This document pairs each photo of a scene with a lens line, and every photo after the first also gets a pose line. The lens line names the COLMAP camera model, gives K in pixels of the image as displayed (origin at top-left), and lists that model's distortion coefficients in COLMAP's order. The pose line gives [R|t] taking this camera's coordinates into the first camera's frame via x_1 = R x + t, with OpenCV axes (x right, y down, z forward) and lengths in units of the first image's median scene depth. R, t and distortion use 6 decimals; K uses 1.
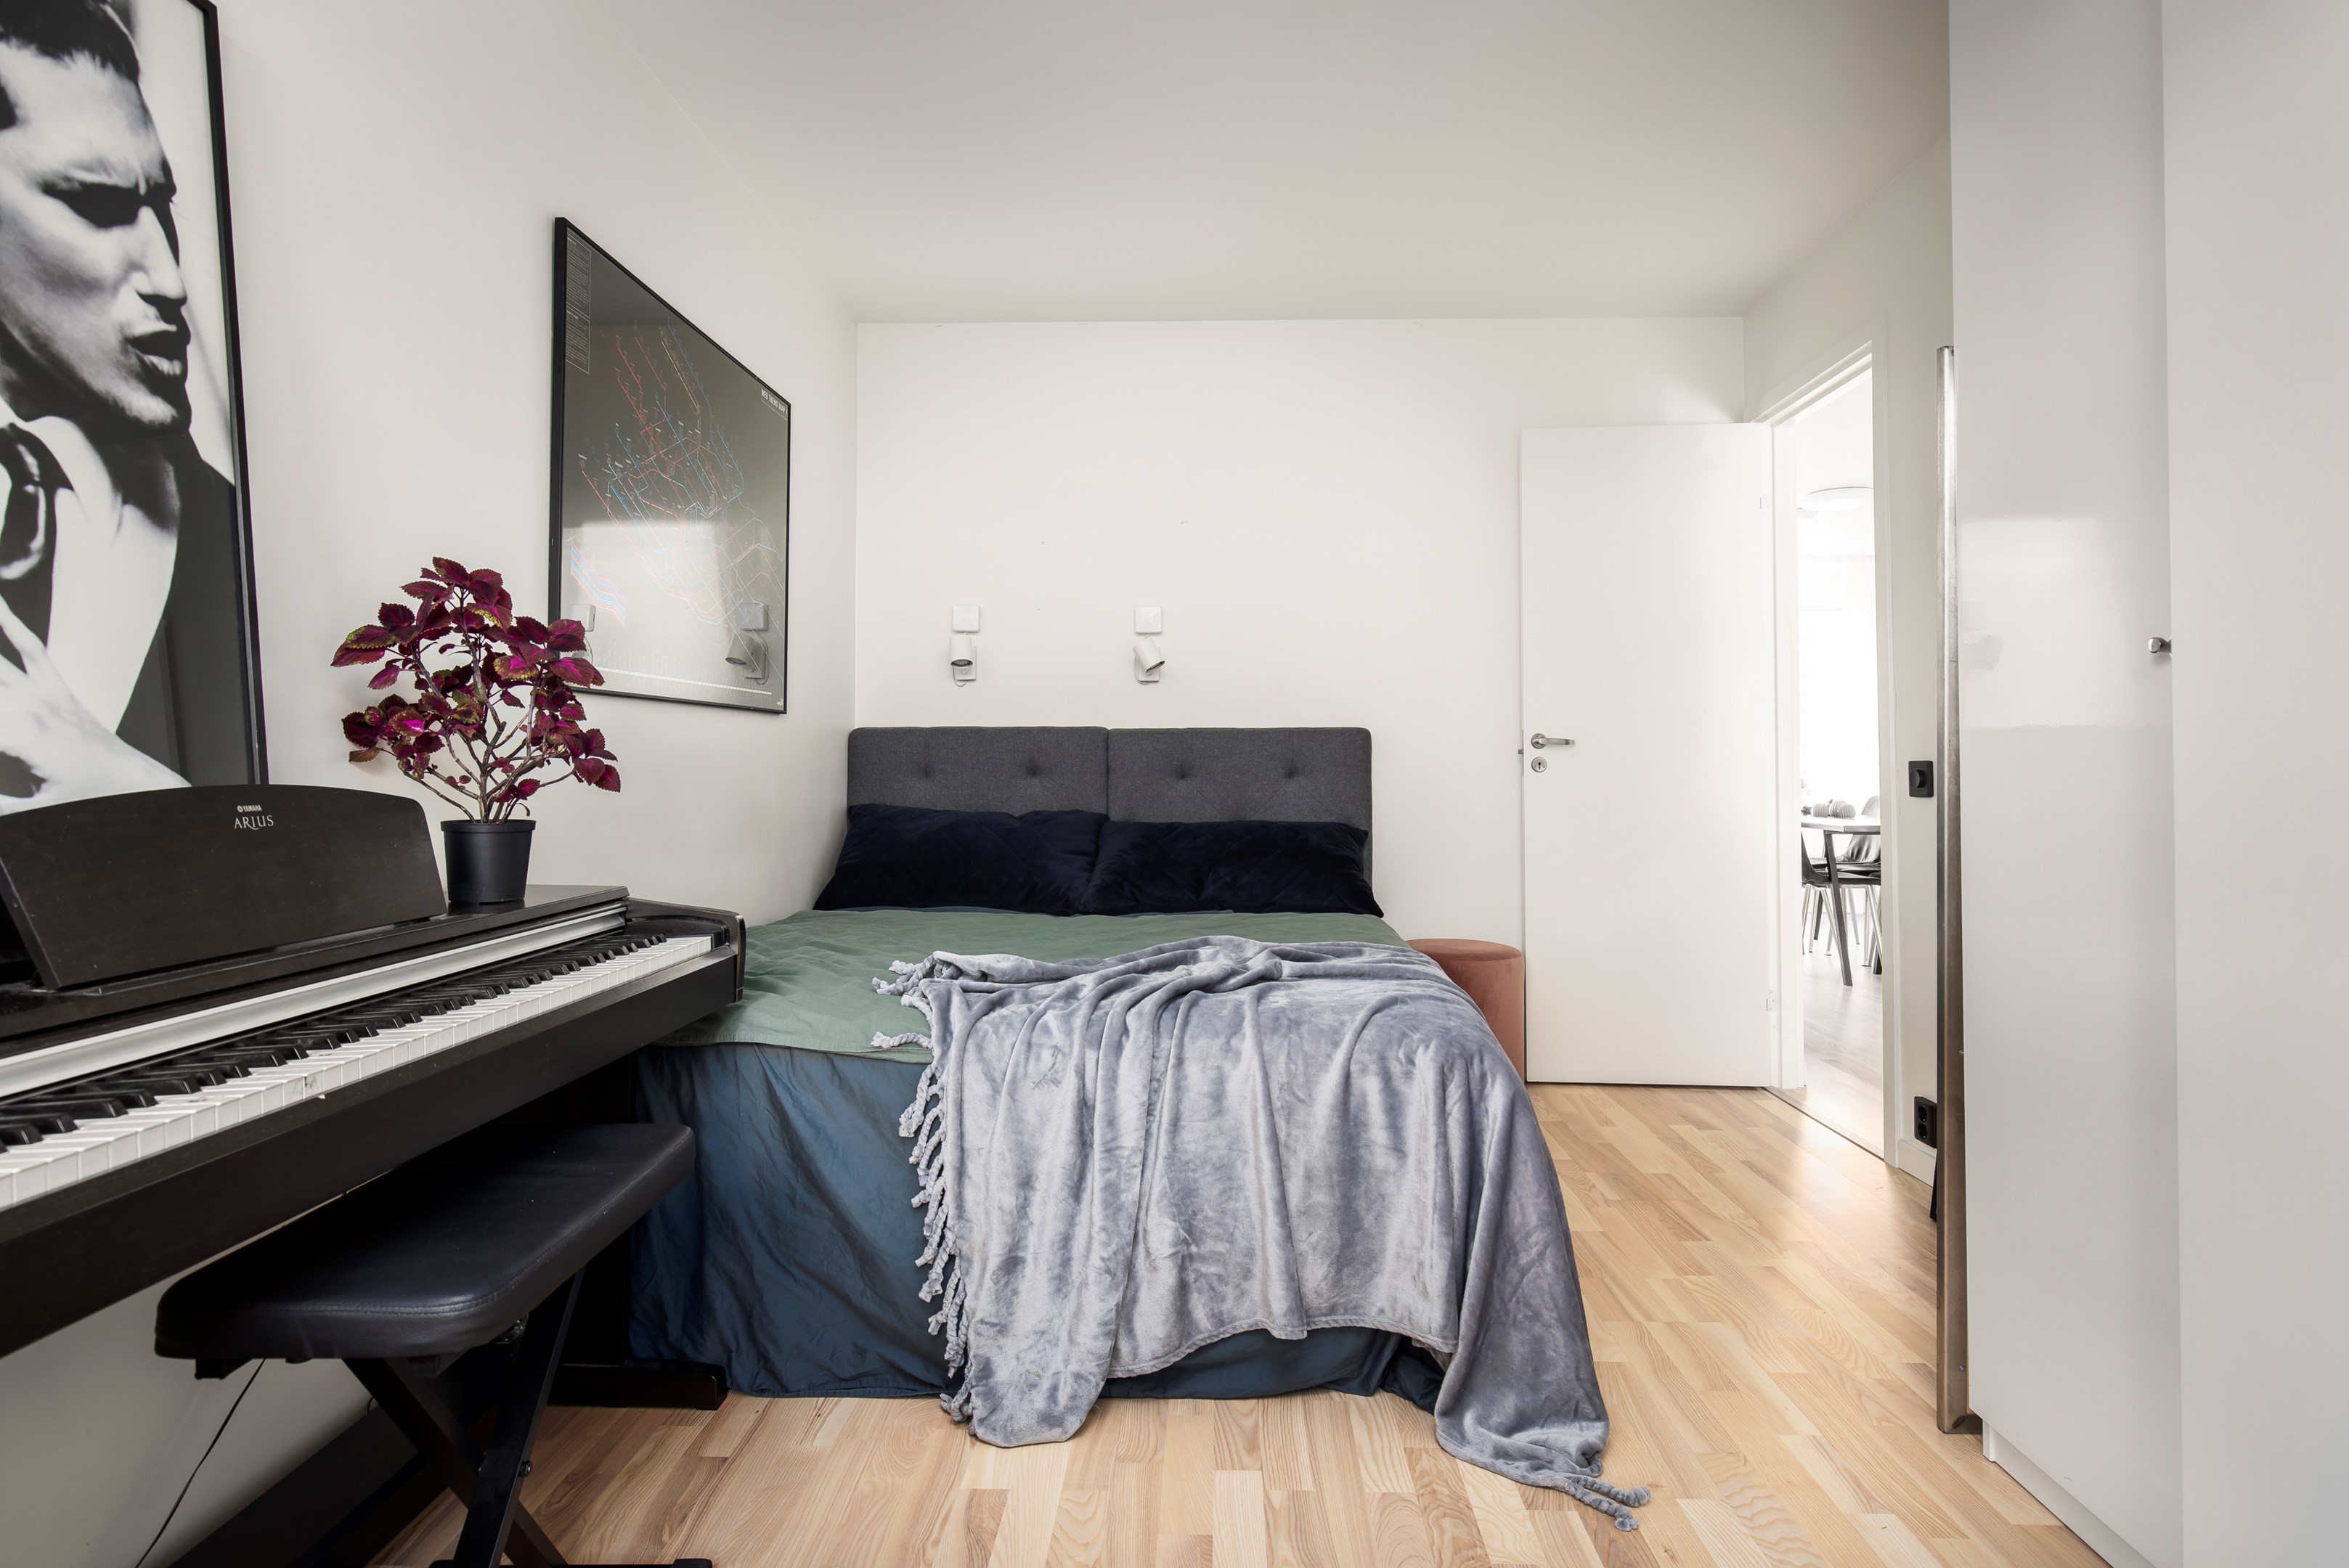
lens RADIAL K [[1327.5, 0, 1173.4], [0, 1327.5, 771.7], [0, 0, 1]] dist [0.005504, 0.000302]
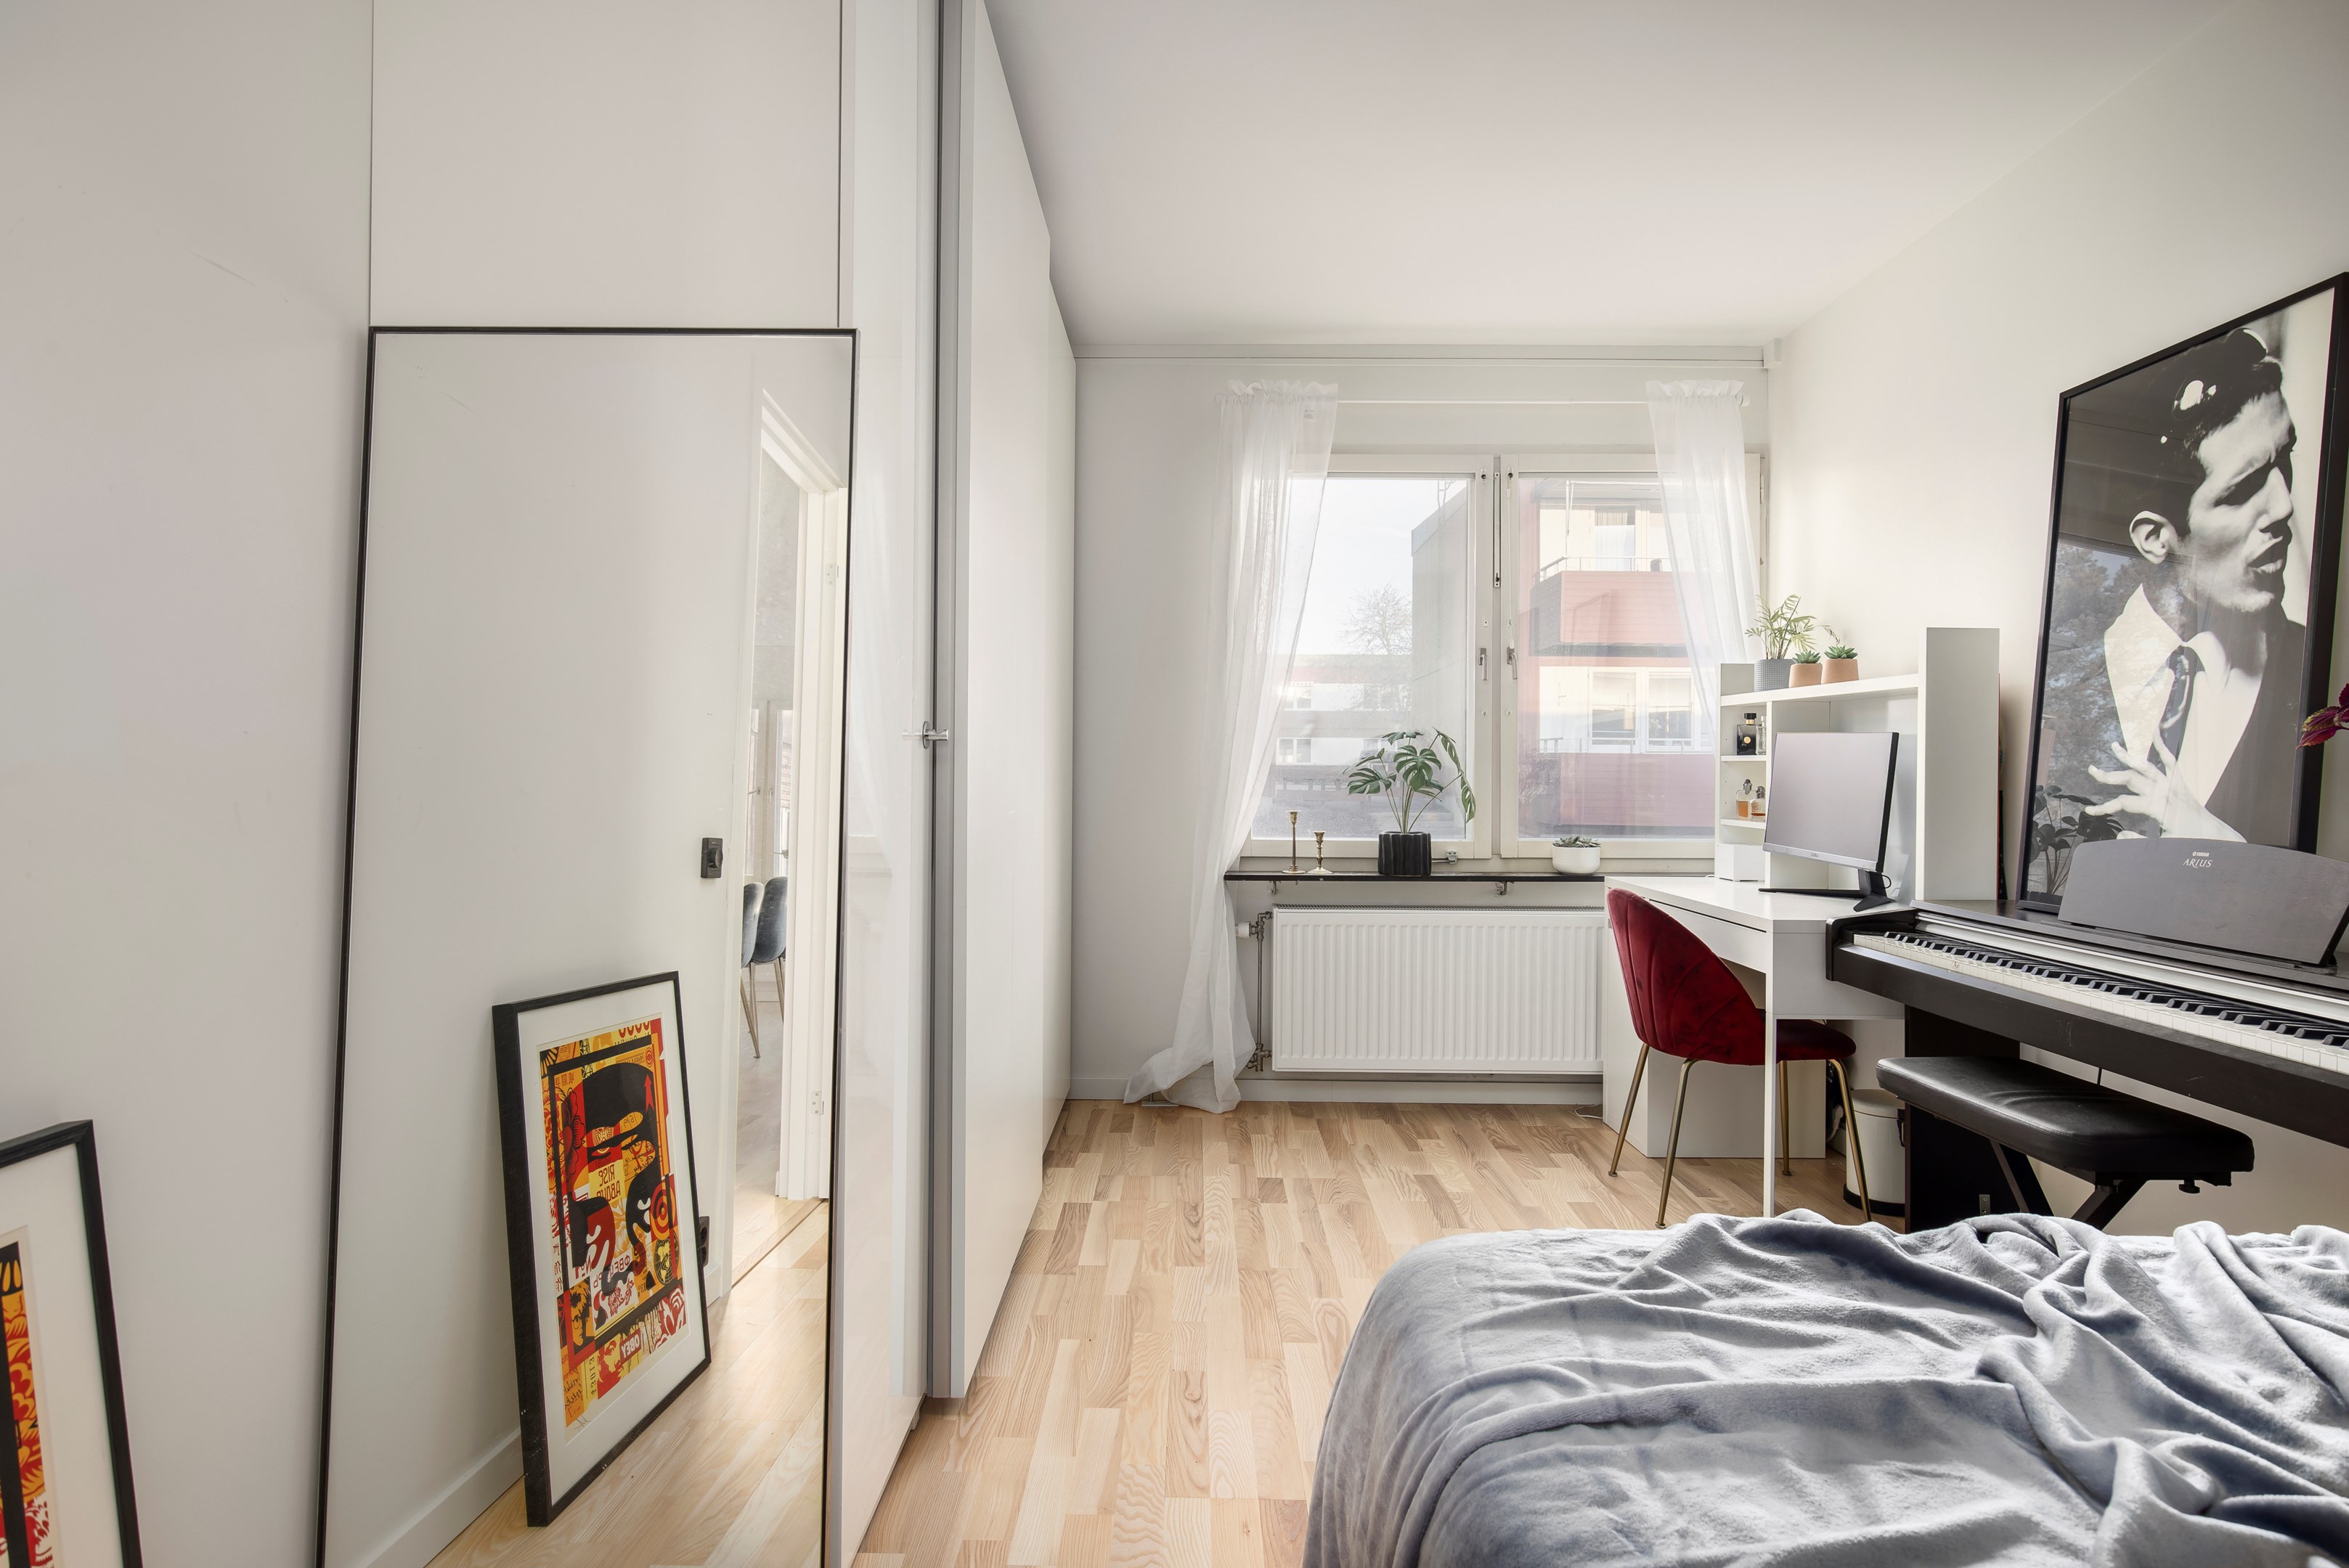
lens RADIAL K [[1327.5, 0, 1175.7], [0, 1327.5, 776.0], [0, 0, 1]] dist [0.005504, 0.000302]
pose [[-0.999181, -0.004689, -0.040190, 0.574403], [-0.004989, 0.999960, 0.007361, -0.071398], [0.040154, 0.007555, -0.999165, 2.531908]]
